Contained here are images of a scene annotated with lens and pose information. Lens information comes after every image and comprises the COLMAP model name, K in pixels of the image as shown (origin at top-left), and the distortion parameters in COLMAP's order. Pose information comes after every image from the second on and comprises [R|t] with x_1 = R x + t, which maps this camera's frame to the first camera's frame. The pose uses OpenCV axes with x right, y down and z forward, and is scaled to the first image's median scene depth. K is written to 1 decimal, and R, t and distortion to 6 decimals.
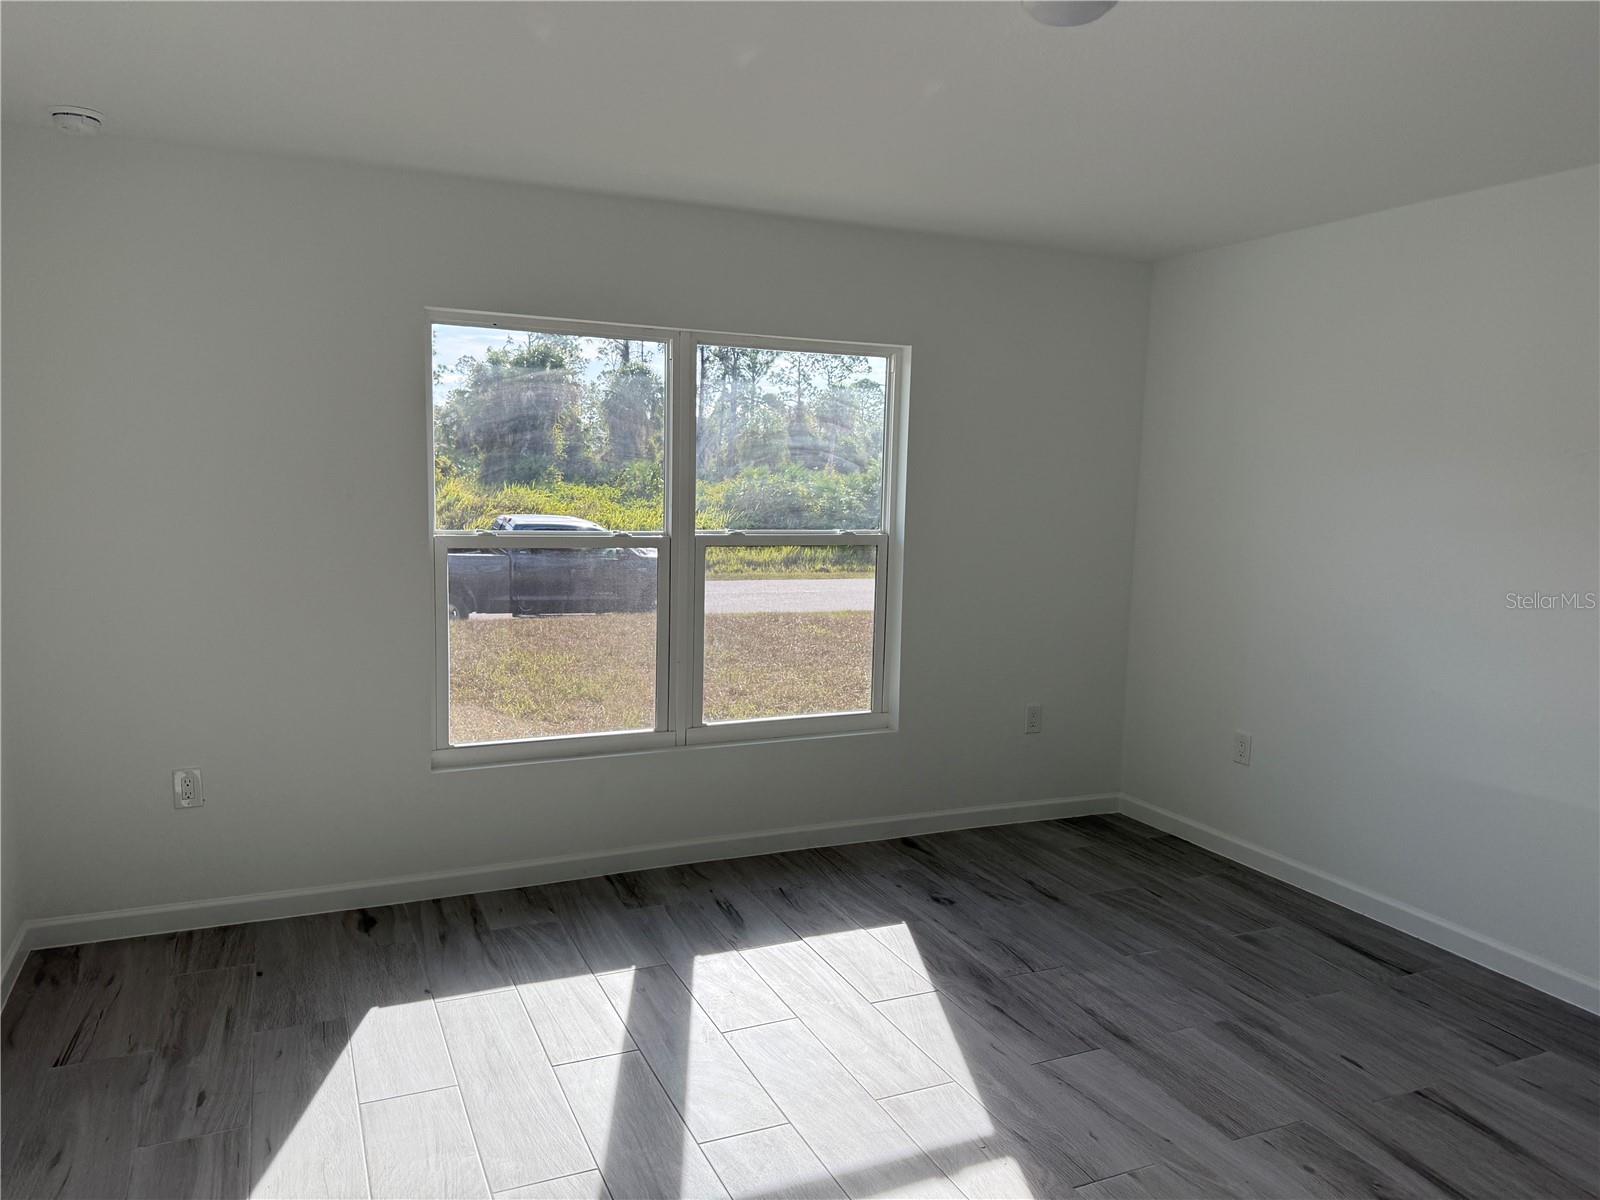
lens RADIAL K [[1126.4, 0, 803.9], [0, 1126.4, 599.0], [0, 0, 1]] dist [0.058515, -0.072483]
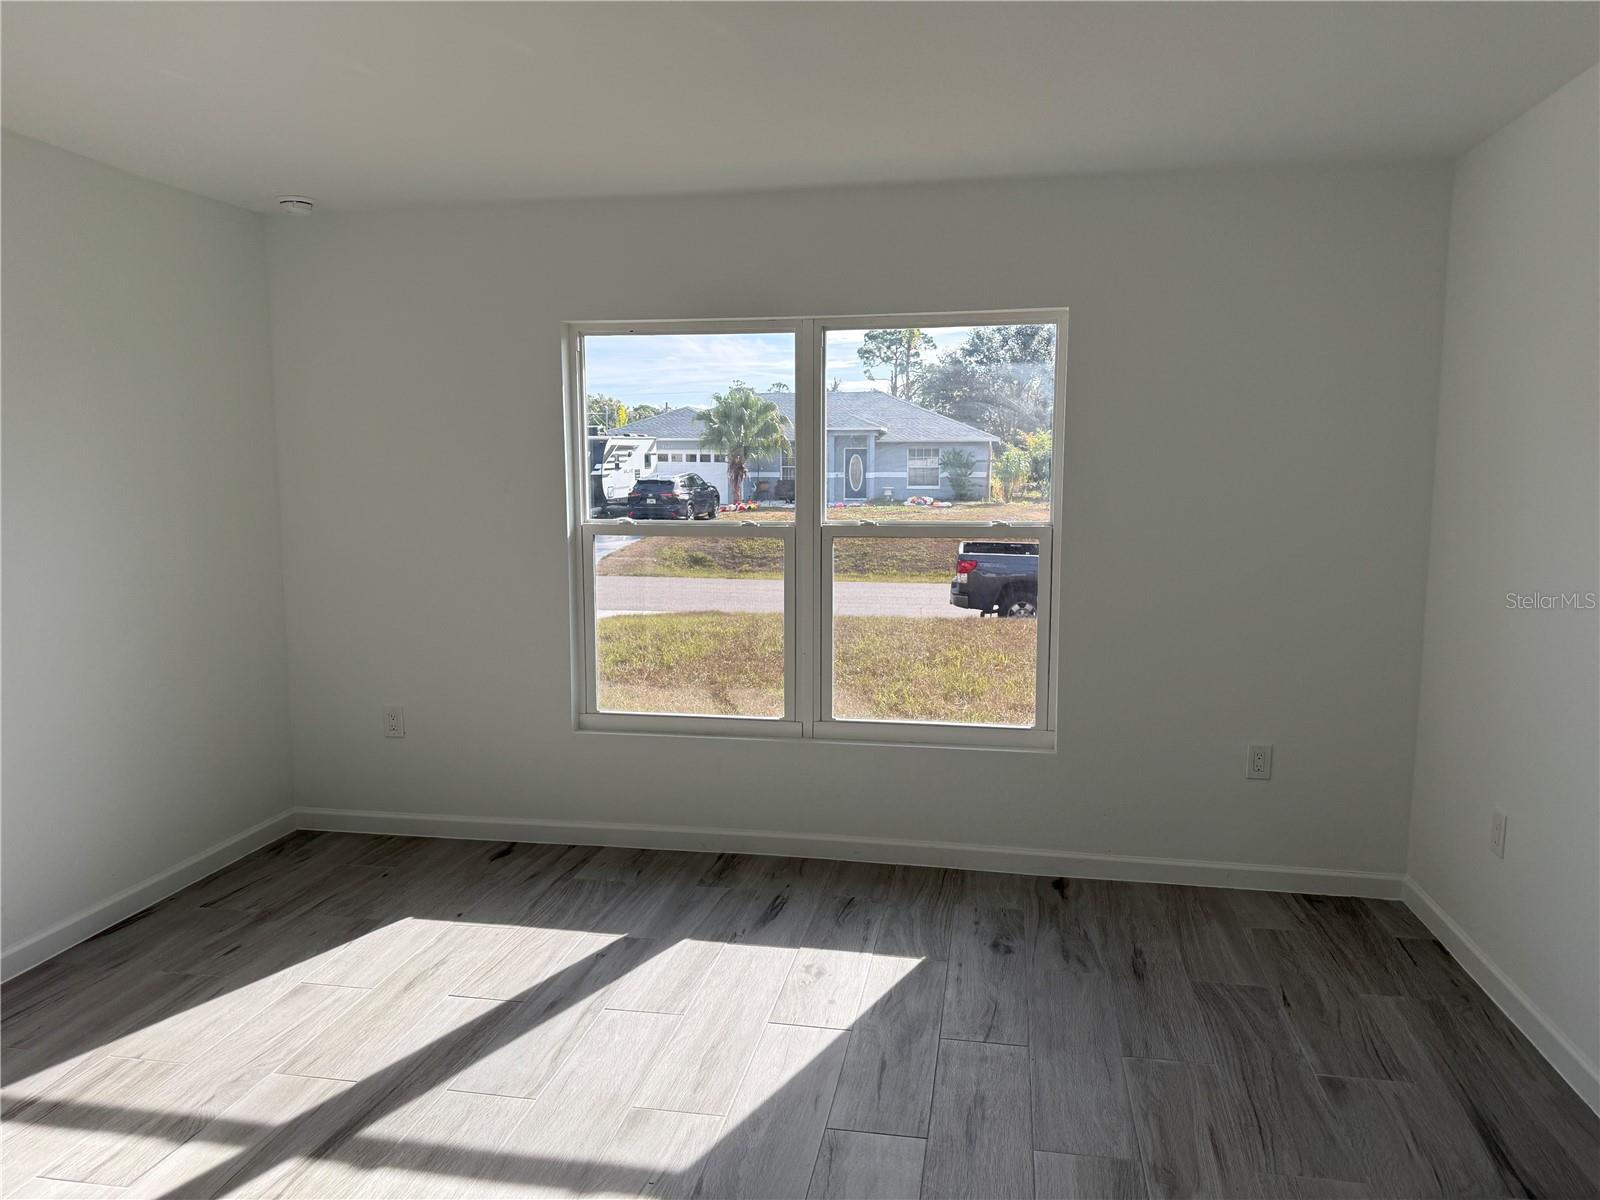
lens RADIAL K [[1126.4, 0, 785.0], [0, 1126.4, 586.7], [0, 0, 1]] dist [0.058515, -0.072483]
pose [[0.824534, 0.037009, -0.564601, 0.465448], [-0.045390, 0.998969, -0.000805, -0.000759], [0.563989, 0.026291, 0.825364, 0.183094]]
